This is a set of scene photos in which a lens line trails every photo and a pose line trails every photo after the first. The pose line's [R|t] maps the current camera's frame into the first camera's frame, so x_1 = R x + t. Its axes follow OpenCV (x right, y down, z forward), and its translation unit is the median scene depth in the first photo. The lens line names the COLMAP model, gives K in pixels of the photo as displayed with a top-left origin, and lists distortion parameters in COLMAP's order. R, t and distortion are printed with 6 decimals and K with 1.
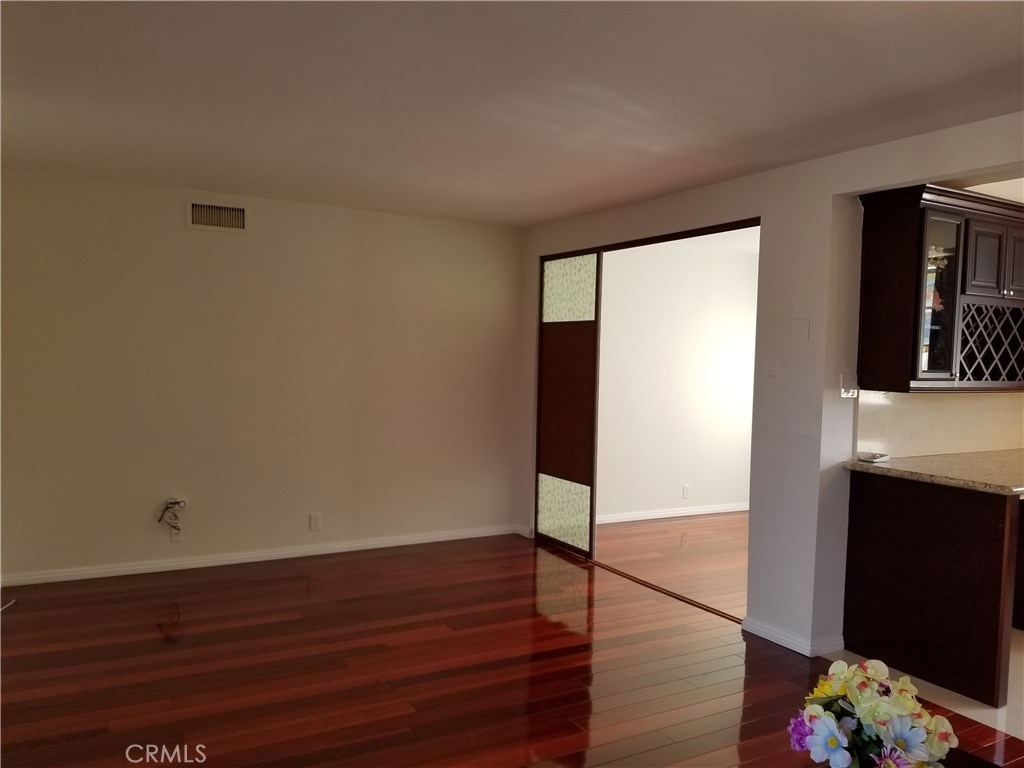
lens RADIAL K [[809.2, 0, 515.2], [0, 809.2, 354.4], [0, 0, 1]] dist [0.075621, -0.103168]
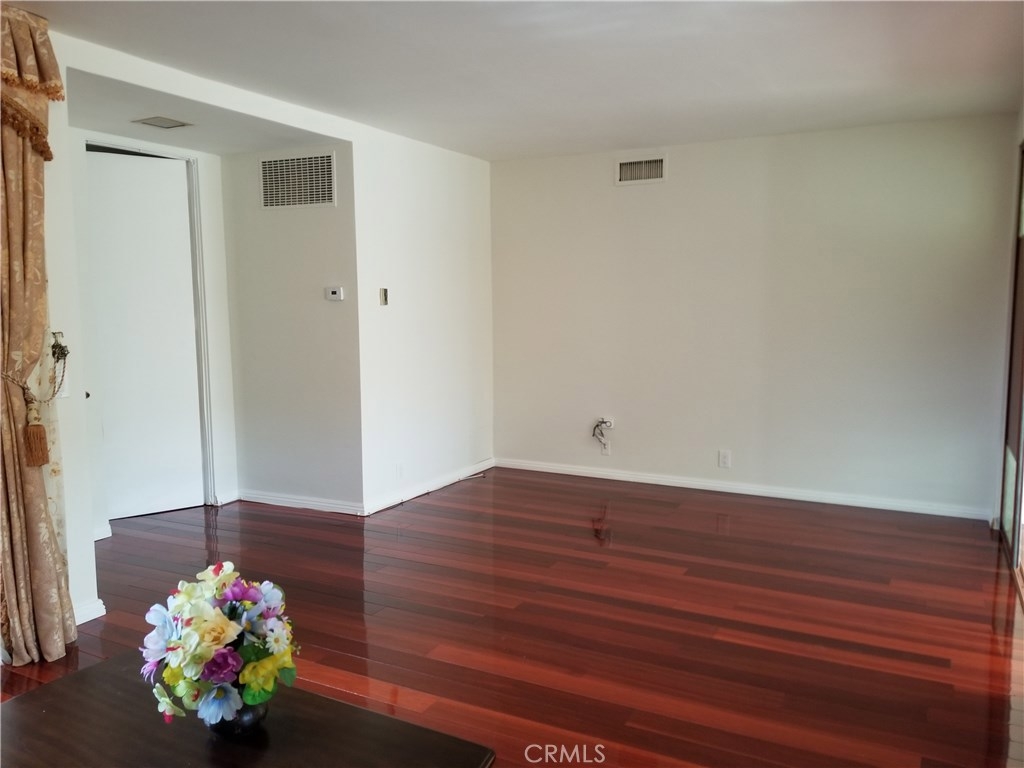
lens RADIAL K [[809.2, 0, 522.8], [0, 809.2, 382.9], [0, 0, 1]] dist [0.075621, -0.103168]
pose [[0.534874, 0.065493, -0.842389, 0.520114], [0.017772, 0.995899, 0.088712, 0.017325], [0.844745, -0.062420, 0.531517, 0.277613]]
